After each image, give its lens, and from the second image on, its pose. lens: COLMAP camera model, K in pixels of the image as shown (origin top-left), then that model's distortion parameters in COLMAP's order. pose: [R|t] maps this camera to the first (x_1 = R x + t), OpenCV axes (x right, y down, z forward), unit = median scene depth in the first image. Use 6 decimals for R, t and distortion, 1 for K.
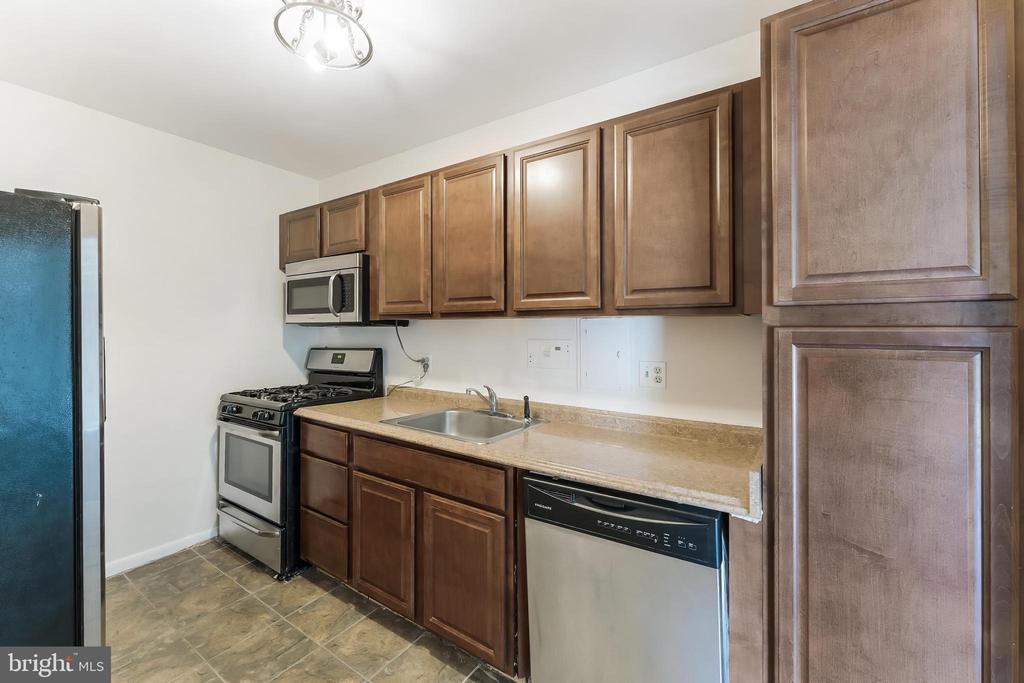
lens RADIAL K [[414.9, 0, 509.3], [0, 414.9, 333.3], [0, 0, 1]] dist [0.003498, -0.000126]
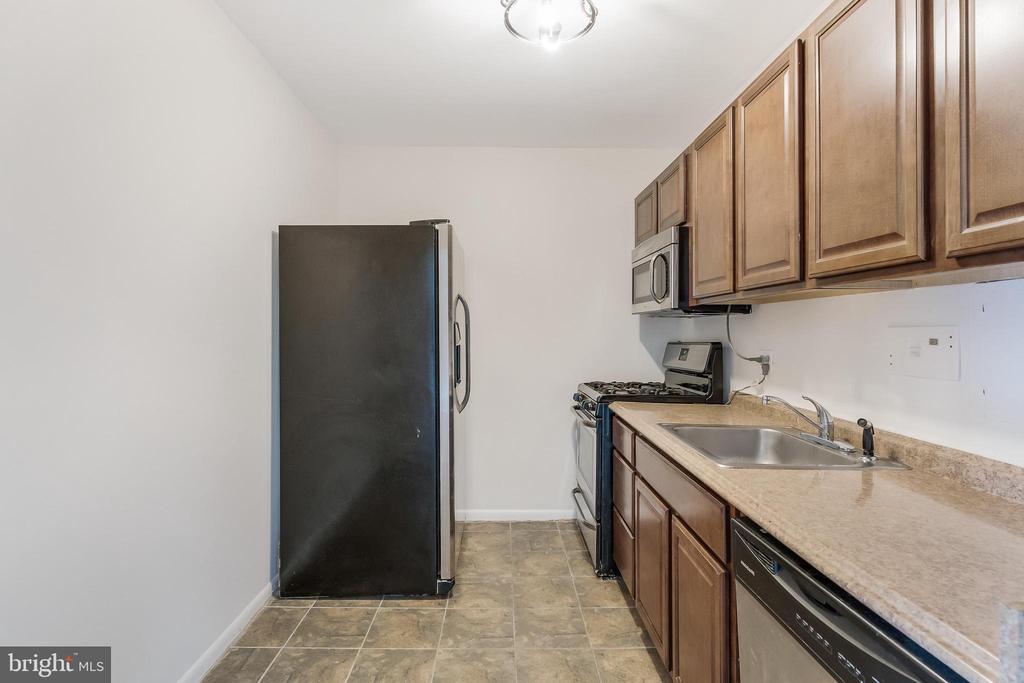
lens RADIAL K [[519.4, 0, 514.0], [0, 519.4, 337.3], [0, 0, 1]] dist [-0.001516, -0.000169]
pose [[0.584176, 0.010361, -0.811561, 0.347278], [-0.009762, 0.999936, 0.005739, 0.032392], [0.811568, 0.004570, 0.584240, 0.140177]]
